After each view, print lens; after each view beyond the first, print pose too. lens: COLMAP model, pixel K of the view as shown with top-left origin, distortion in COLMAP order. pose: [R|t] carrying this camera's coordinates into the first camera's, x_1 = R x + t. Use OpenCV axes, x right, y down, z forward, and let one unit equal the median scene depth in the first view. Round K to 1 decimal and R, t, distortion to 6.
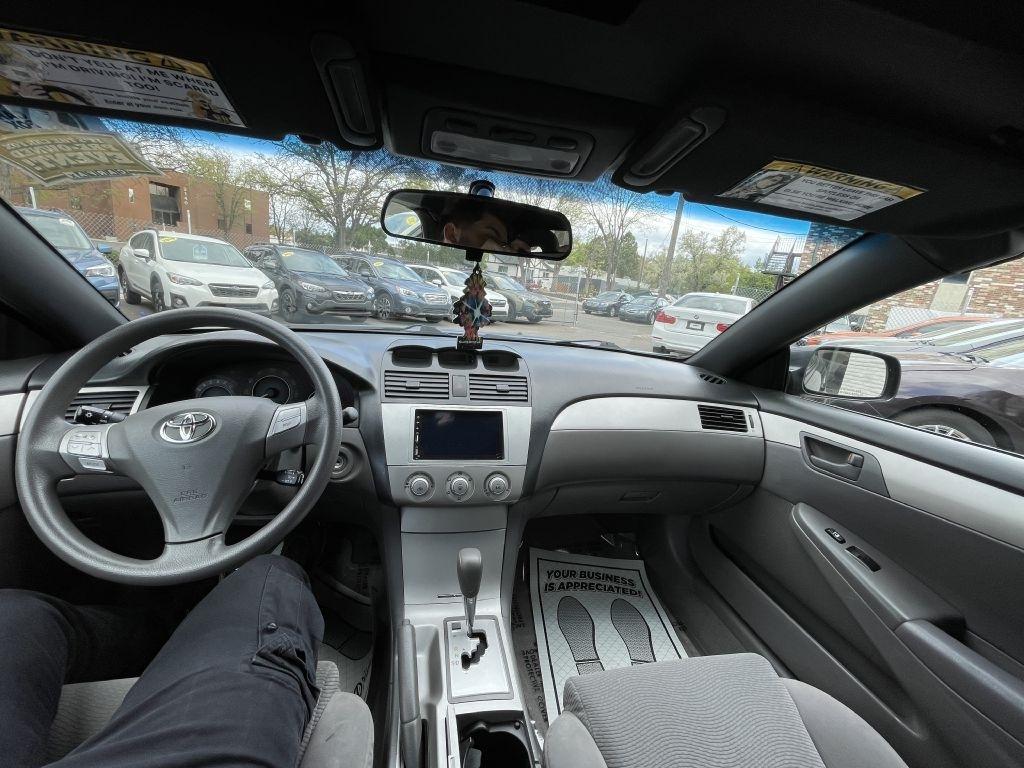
lens RADIAL K [[412.8, 0, 510.9], [0, 412.8, 380.7], [0, 0, 1]] dist [0.000298, -0.000656]
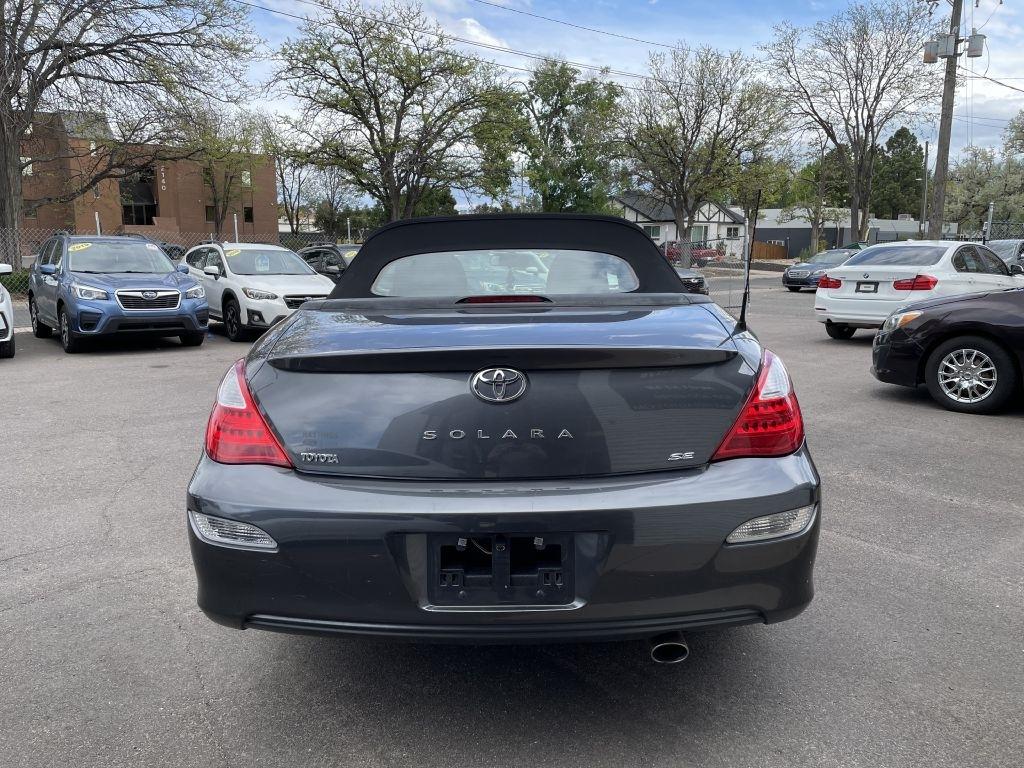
lens RADIAL K [[760.1, 0, 512.0], [0, 760.1, 374.5], [0, 0, 1]] dist [0.099884, -0.133756]
pose [[0.971662, -0.075061, -0.224141, 0.058311], [0.055659, 0.994233, -0.091666, 0.055012], [0.229729, 0.076593, 0.970236, -0.233943]]
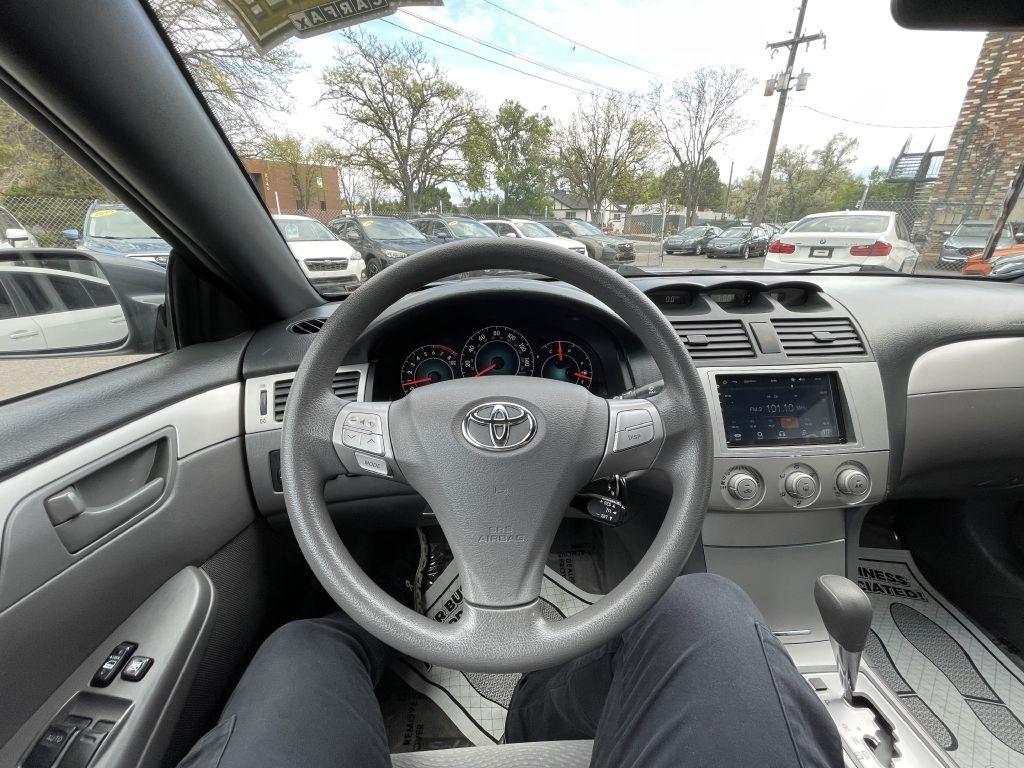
lens RADIAL K [[412.8, 0, 510.9], [0, 412.8, 380.7], [0, 0, 1]] dist [0.000298, -0.000656]
pose [[0.983246, -0.049394, -0.175464, -0.021823], [0.067999, 0.992493, 0.101654, -0.000719], [0.169126, -0.111883, 0.979223, 0.012971]]
